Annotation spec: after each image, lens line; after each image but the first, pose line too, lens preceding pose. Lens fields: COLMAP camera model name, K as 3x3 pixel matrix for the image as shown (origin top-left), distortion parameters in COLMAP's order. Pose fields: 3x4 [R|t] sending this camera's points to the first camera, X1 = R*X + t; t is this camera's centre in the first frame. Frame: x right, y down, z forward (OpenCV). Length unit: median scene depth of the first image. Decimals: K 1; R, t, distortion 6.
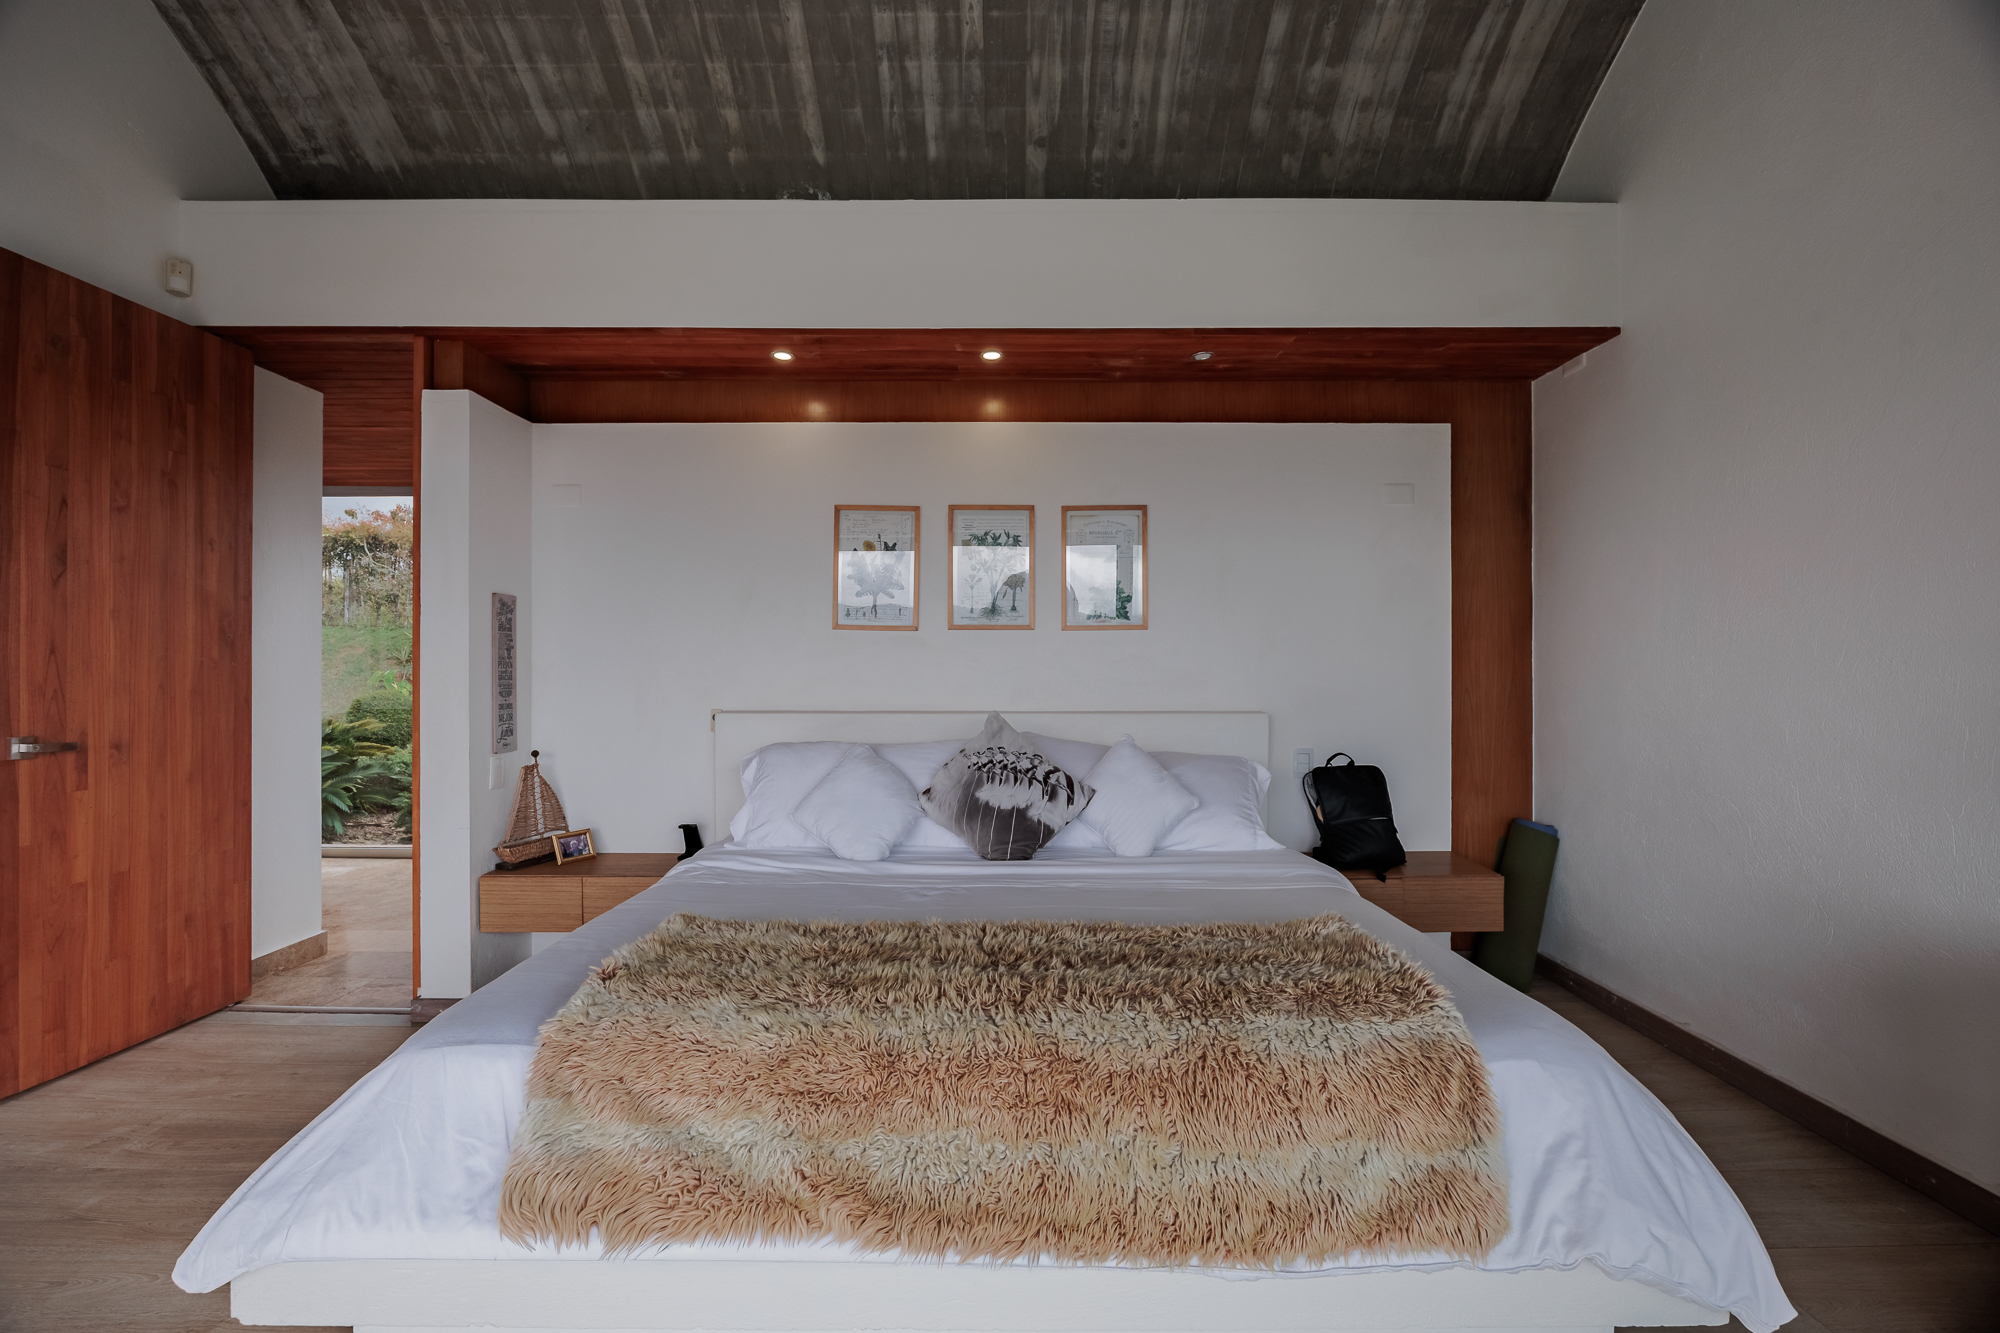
lens RADIAL K [[835.8, 0, 1000.0], [0, 835.8, 672.6], [0, 0, 1]] dist [-0.012439, 0.000142]
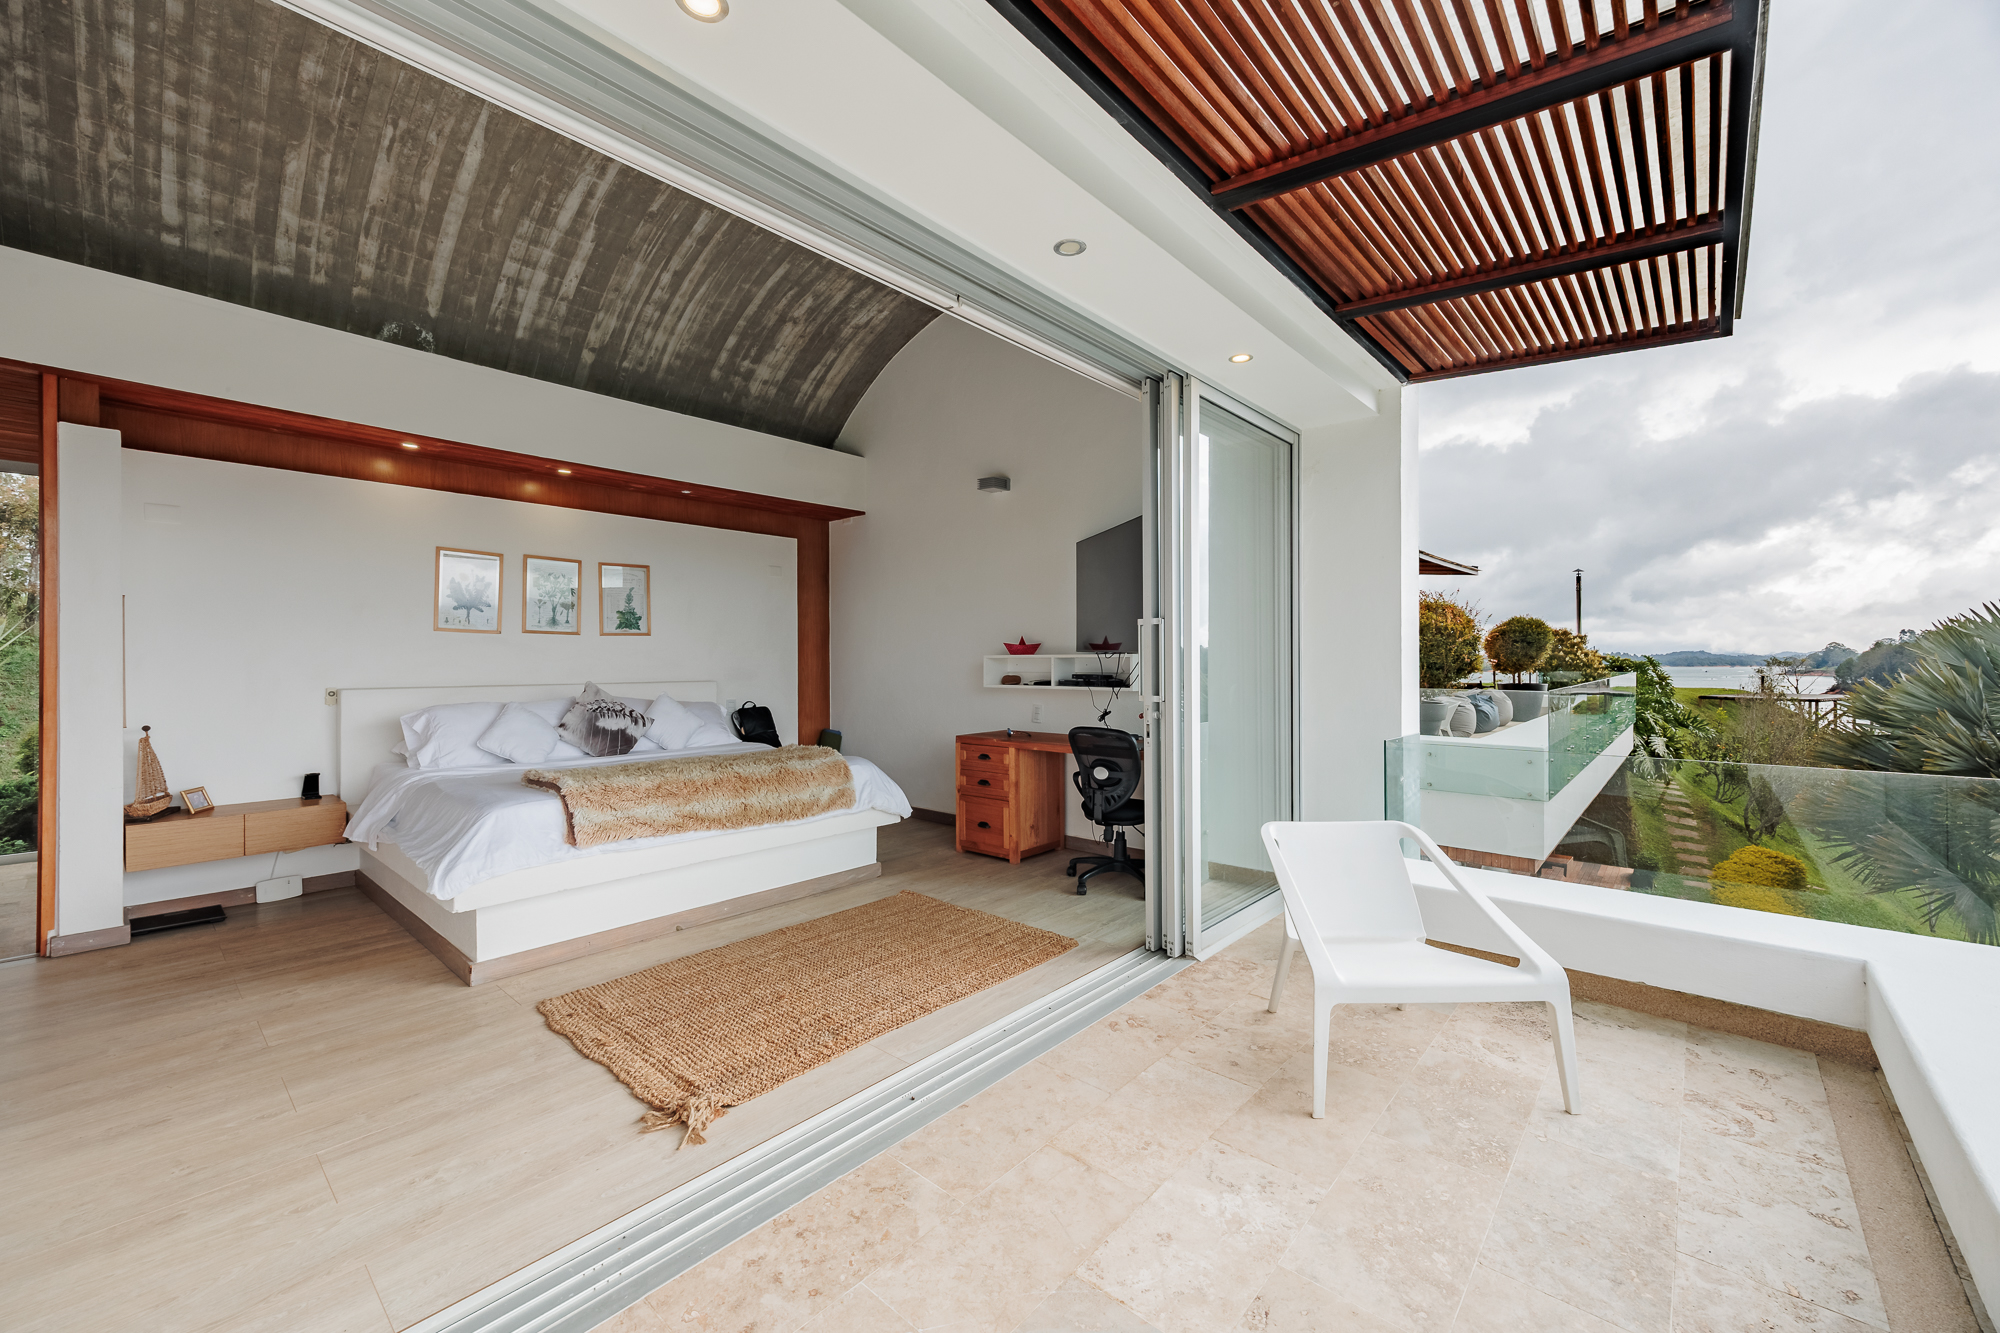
lens RADIAL K [[777.2, 0, 999.9], [0, 777.2, 657.1], [0, 0, 1]] dist [0.000300, 0.000047]
pose [[0.665744, 0.001027, 0.746180, -0.618953], [0.003819, 0.999981, -0.004784, 0.005089], [-0.746171, 0.006035, 0.665727, -0.722817]]
